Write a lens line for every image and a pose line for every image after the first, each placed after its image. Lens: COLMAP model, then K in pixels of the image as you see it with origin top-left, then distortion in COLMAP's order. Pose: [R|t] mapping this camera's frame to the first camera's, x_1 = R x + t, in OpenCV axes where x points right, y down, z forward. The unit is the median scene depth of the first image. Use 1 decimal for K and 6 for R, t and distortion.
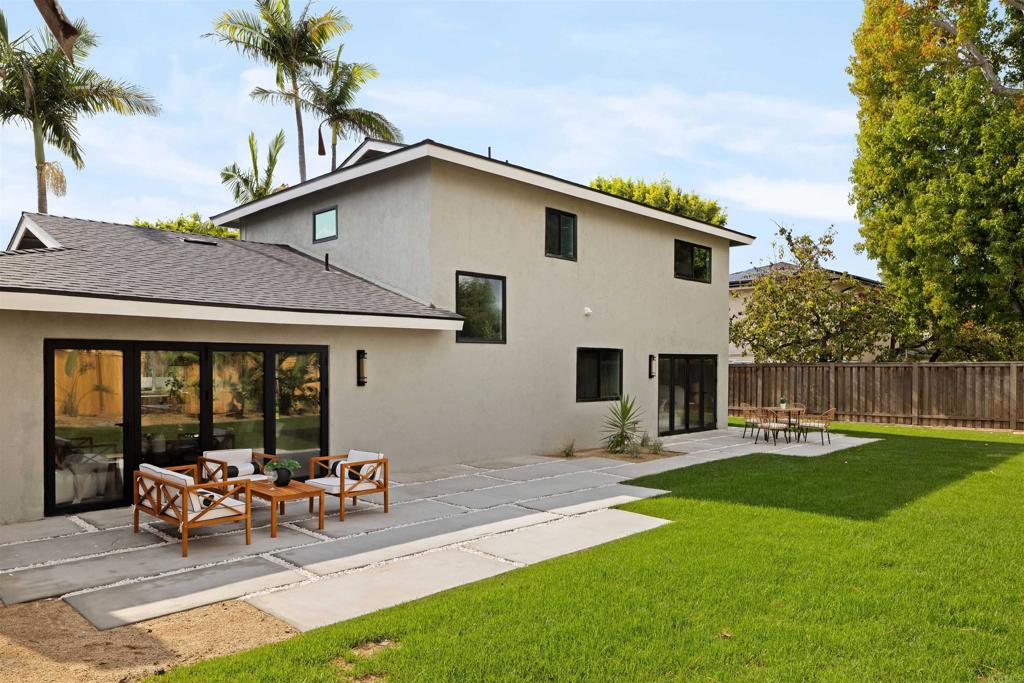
lens RADIAL K [[717.4, 0, 510.5], [0, 717.4, 381.9], [0, 0, 1]] dist [-0.000961, -0.000617]
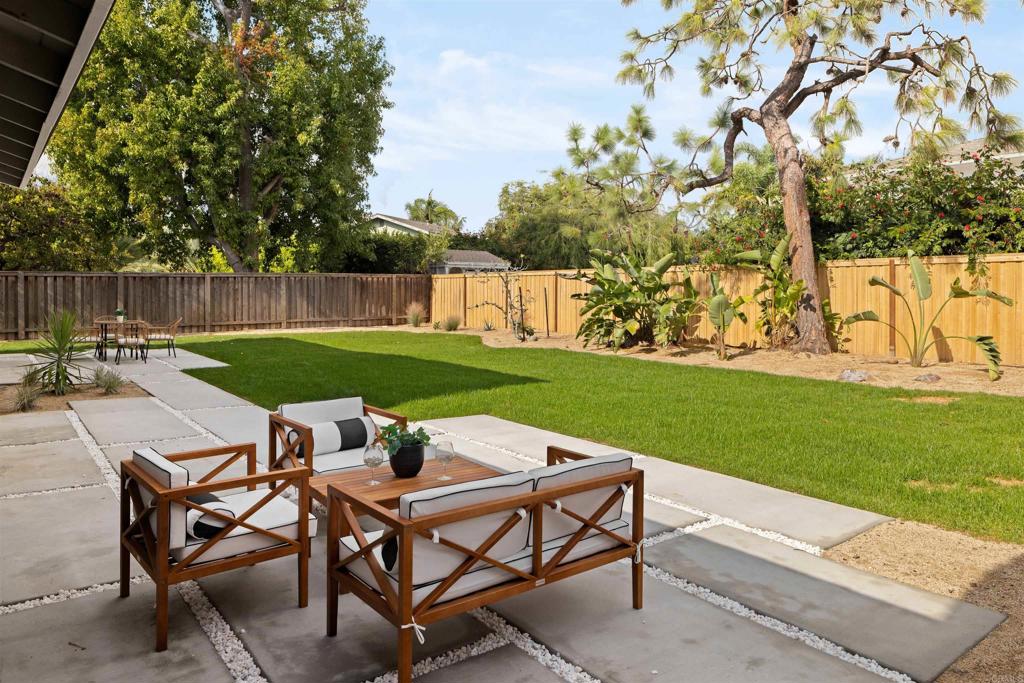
lens RADIAL K [[695.7, 0, 512.0], [0, 695.7, 341.5], [0, 0, 1]] dist [-0.038724, -0.000385]
pose [[0.133172, -0.076947, 0.988101, -0.324388], [0.017504, 0.997009, 0.075281, 0.006612], [-0.990938, 0.007270, 0.134120, 0.355266]]
